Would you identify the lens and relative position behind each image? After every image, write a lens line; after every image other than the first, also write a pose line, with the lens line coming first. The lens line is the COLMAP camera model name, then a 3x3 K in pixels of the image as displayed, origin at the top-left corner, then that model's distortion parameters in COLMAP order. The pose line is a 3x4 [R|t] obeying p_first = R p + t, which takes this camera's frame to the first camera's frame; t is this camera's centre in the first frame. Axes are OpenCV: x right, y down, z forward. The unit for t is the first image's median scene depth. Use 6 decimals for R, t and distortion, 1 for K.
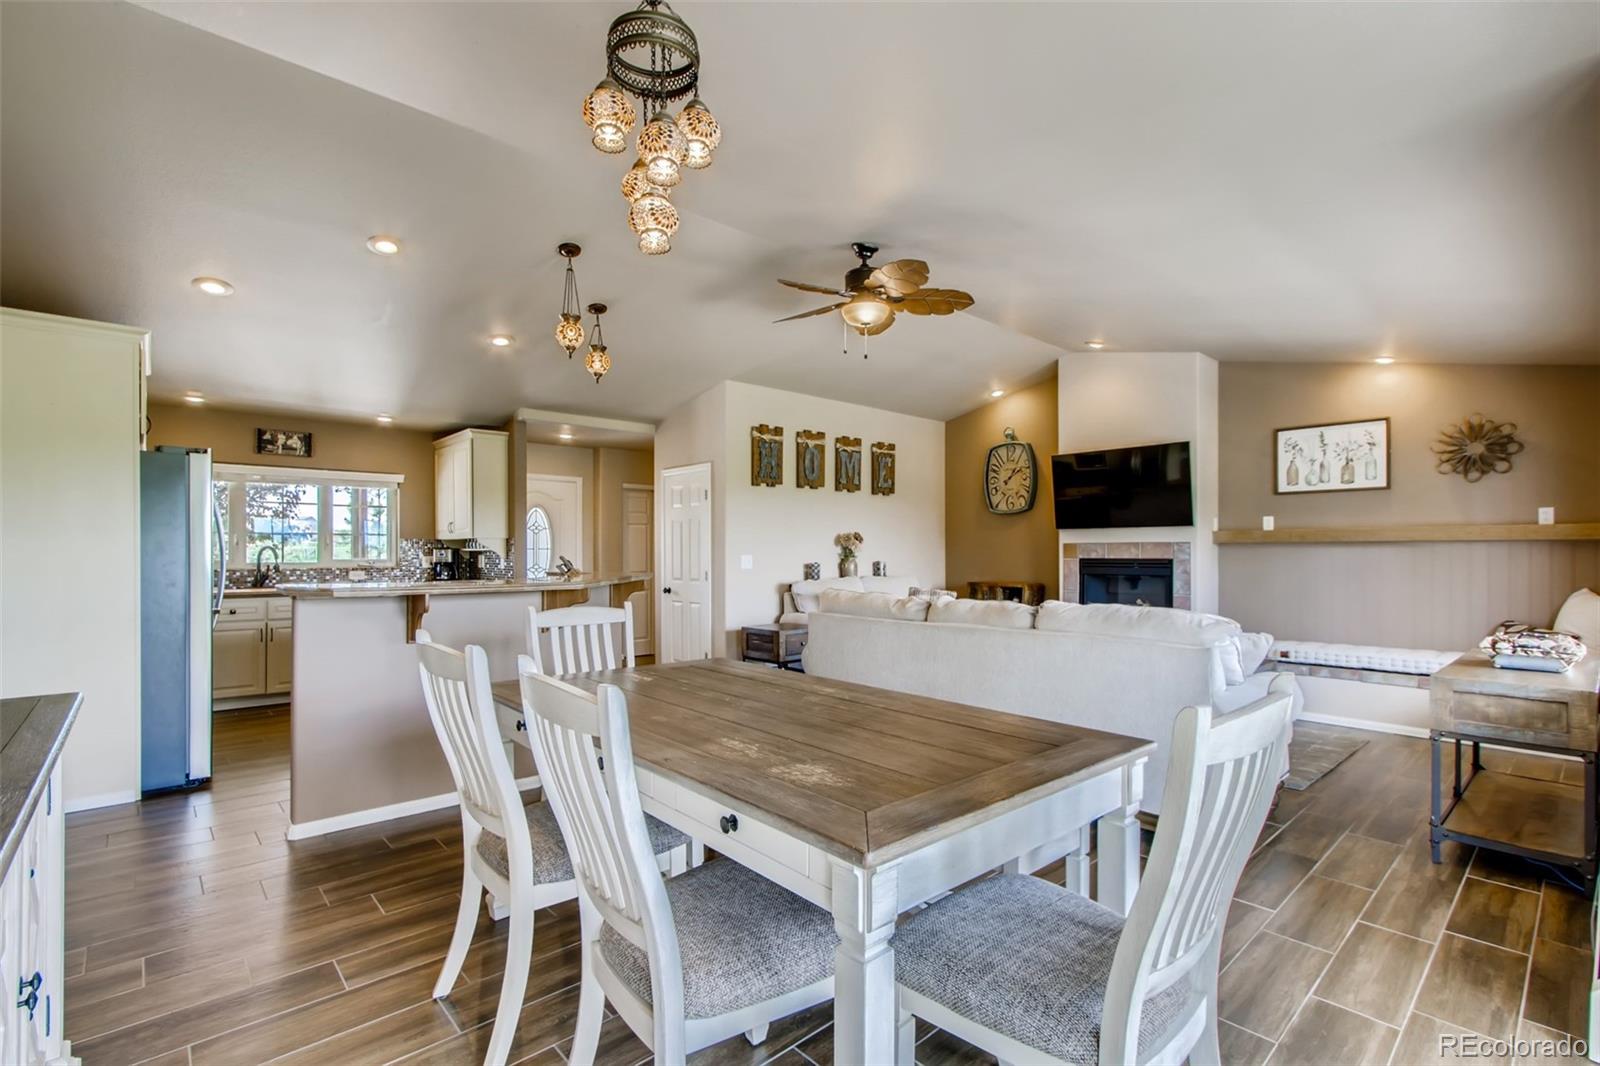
lens RADIAL K [[723.1, 0, 800.7], [0, 723.1, 551.9], [0, 0, 1]] dist [0.003387, -0.000559]
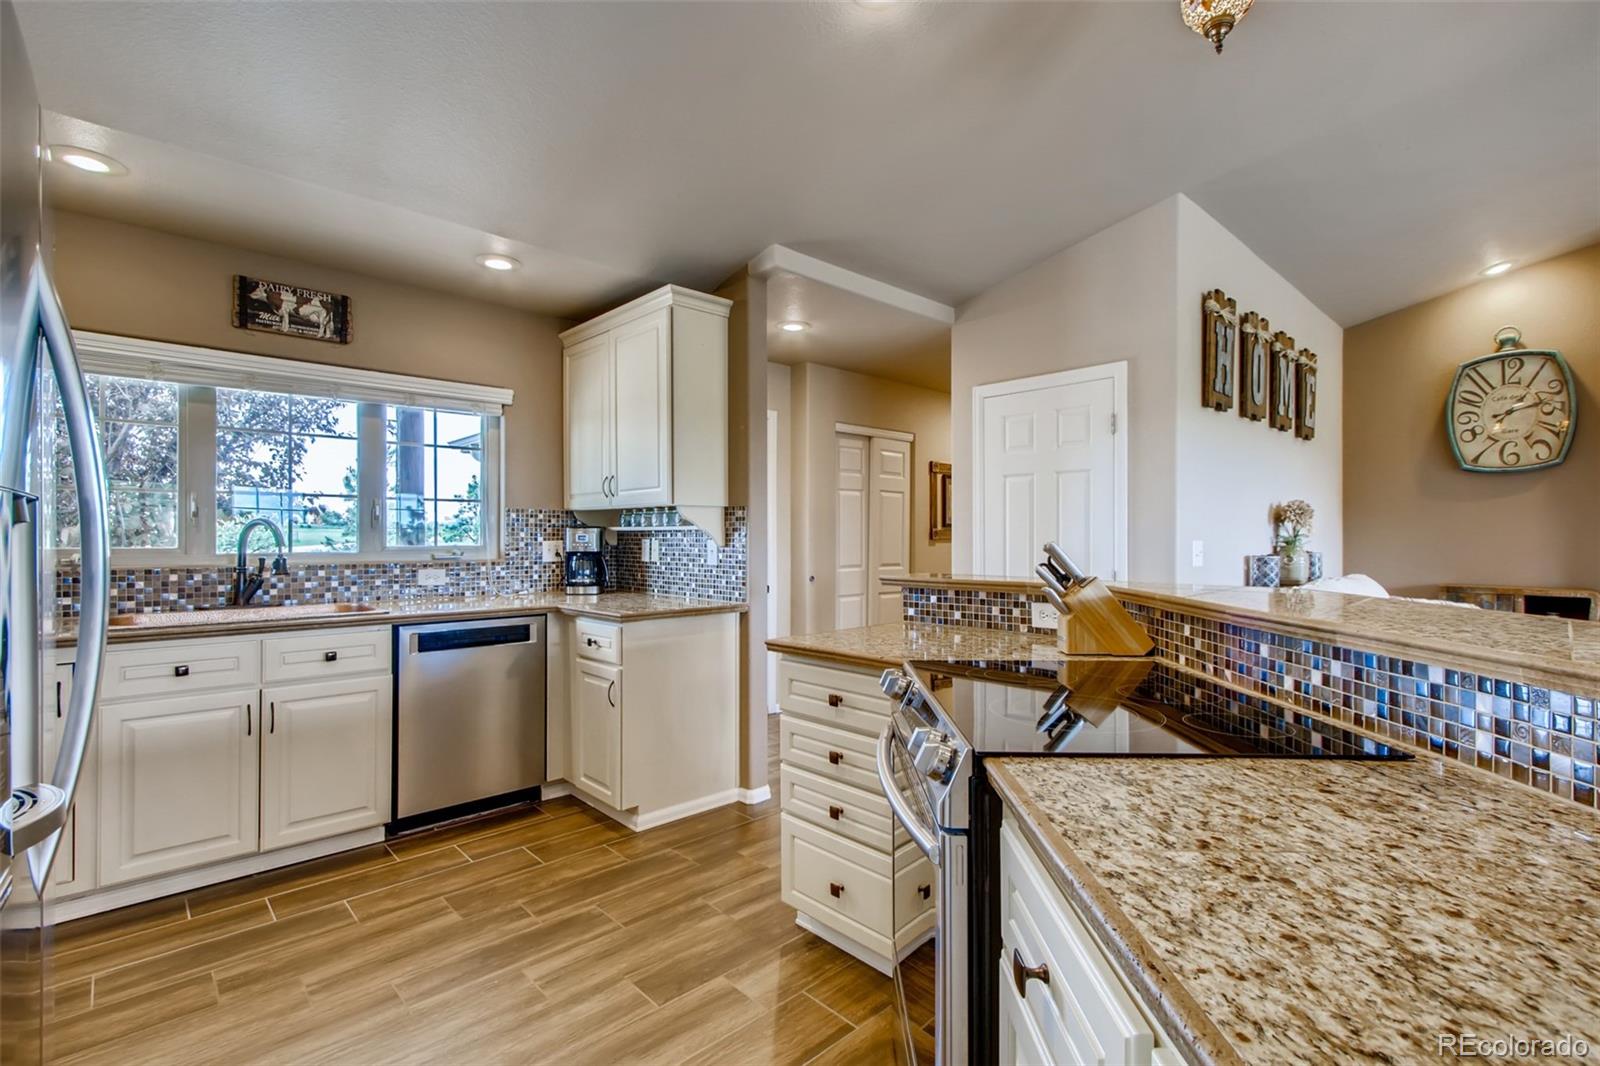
lens RADIAL K [[729.5, 0, 803.1], [0, 729.5, 537.7], [0, 0, 1]] dist [0.004036, -0.000529]
pose [[0.999852, 0.002542, 0.017038, -0.367323], [-0.002607, 0.999989, 0.003802, 0.001301], [-0.017028, -0.003845, 0.999848, 0.486280]]
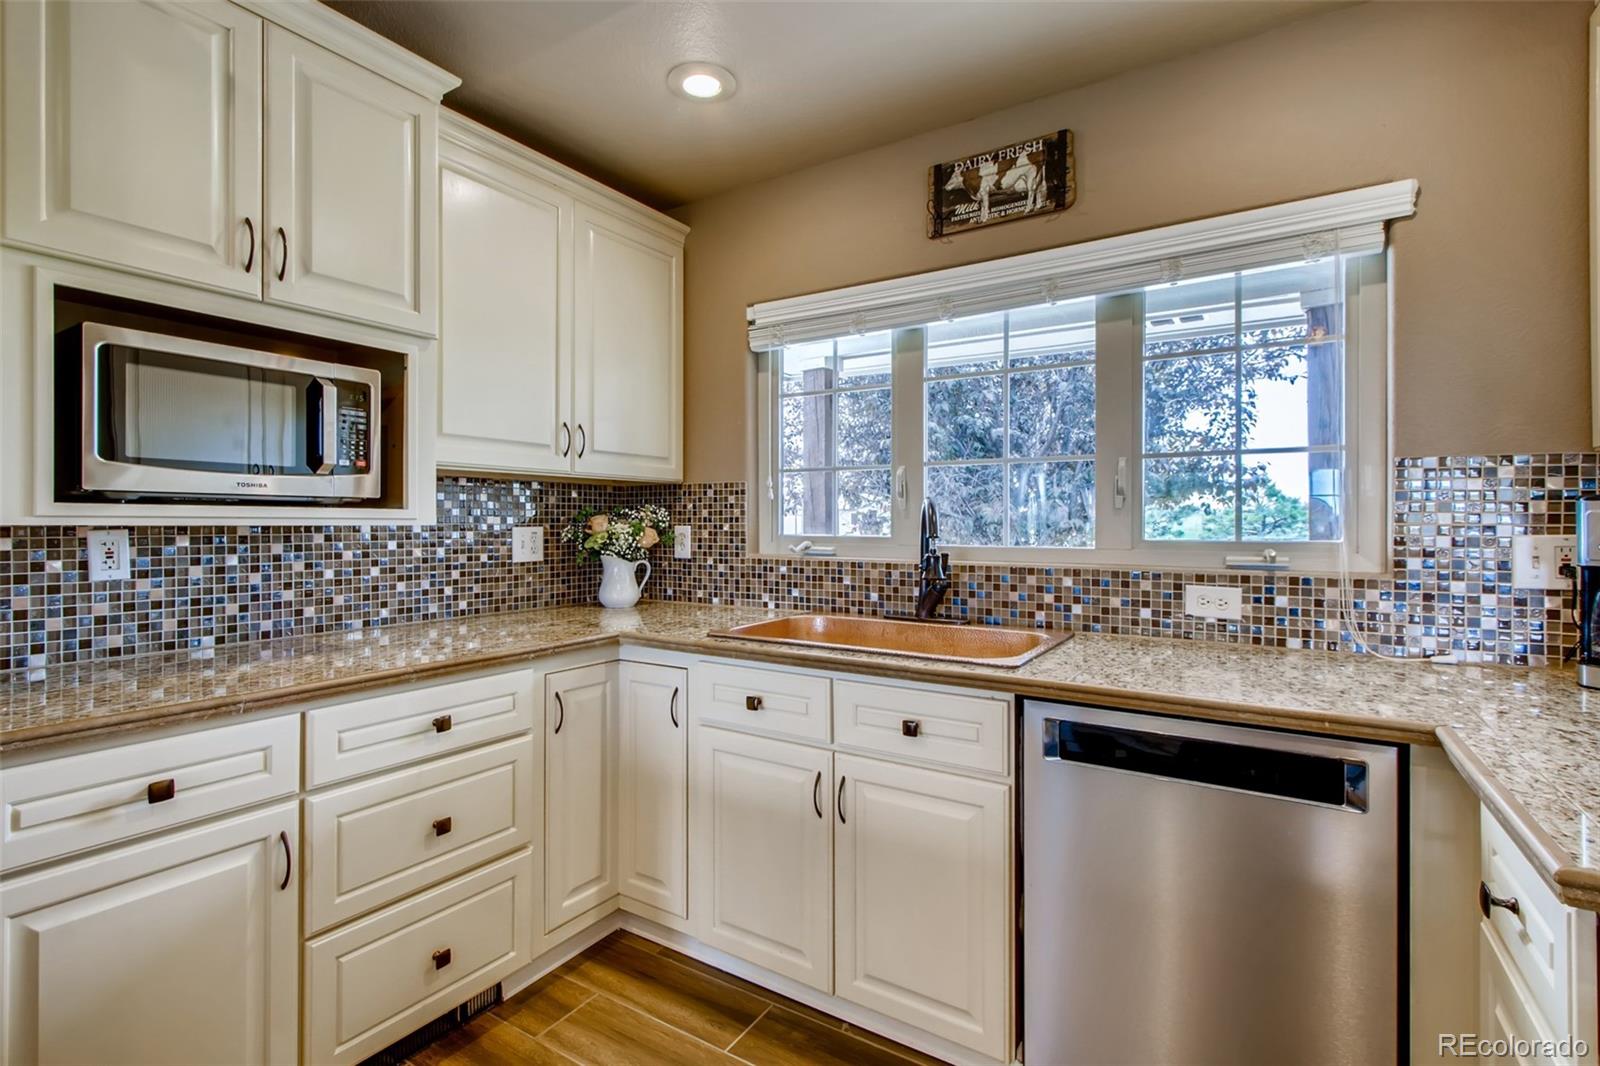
lens RADIAL K [[744.5, 0, 798.9], [0, 744.5, 521.7], [0, 0, 1]] dist [0.001257, -0.000112]
pose [[0.265235, 0.003260, -0.964178, -0.400496], [0.001482, 0.999992, 0.003789, 0.001399], [0.964183, -0.002434, 0.265228, 0.806876]]
